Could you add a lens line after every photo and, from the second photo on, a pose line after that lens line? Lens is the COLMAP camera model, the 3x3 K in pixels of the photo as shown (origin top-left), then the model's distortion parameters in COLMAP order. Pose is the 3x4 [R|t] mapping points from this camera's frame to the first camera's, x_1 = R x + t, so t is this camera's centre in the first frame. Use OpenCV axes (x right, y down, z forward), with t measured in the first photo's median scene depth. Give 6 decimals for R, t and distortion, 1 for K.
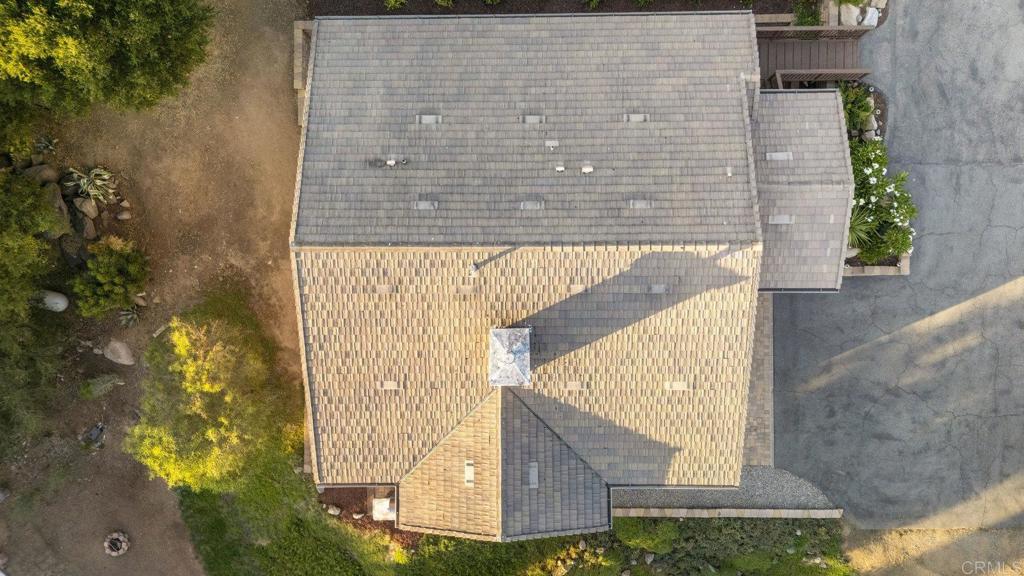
lens RADIAL K [[770.0, 0, 512.0], [0, 770.0, 288.0], [0, 0, 1]] dist [0.040866, -0.001626]
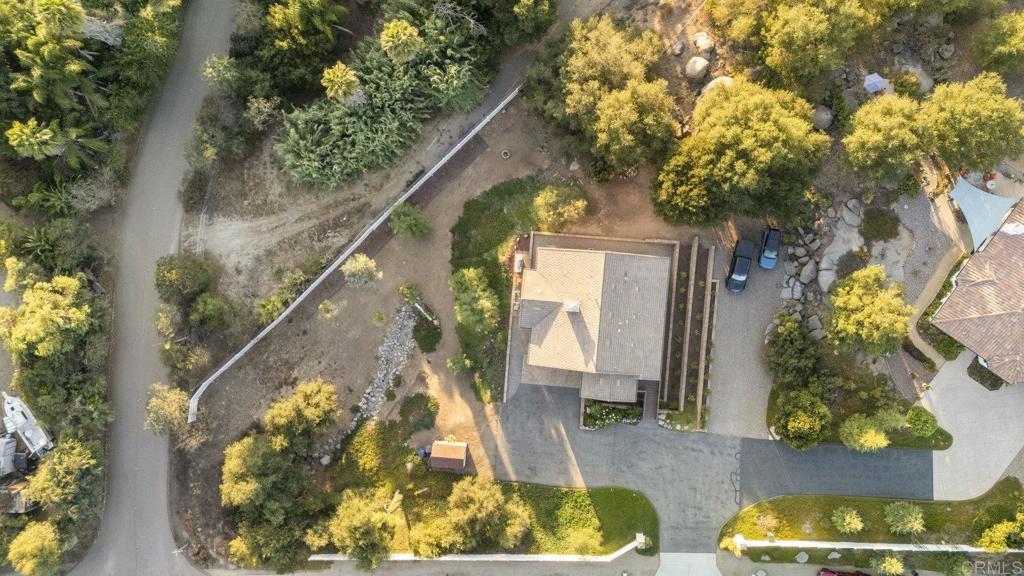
lens RADIAL K [[770.0, 0, 512.0], [0, 770.0, 288.0], [0, 0, 1]] dist [0.040866, -0.001626]
pose [[-0.081777, 0.995691, 0.043720, -0.182252], [-0.994791, -0.084224, 0.057413, 0.130332], [0.060848, -0.038798, 0.997393, -2.198690]]
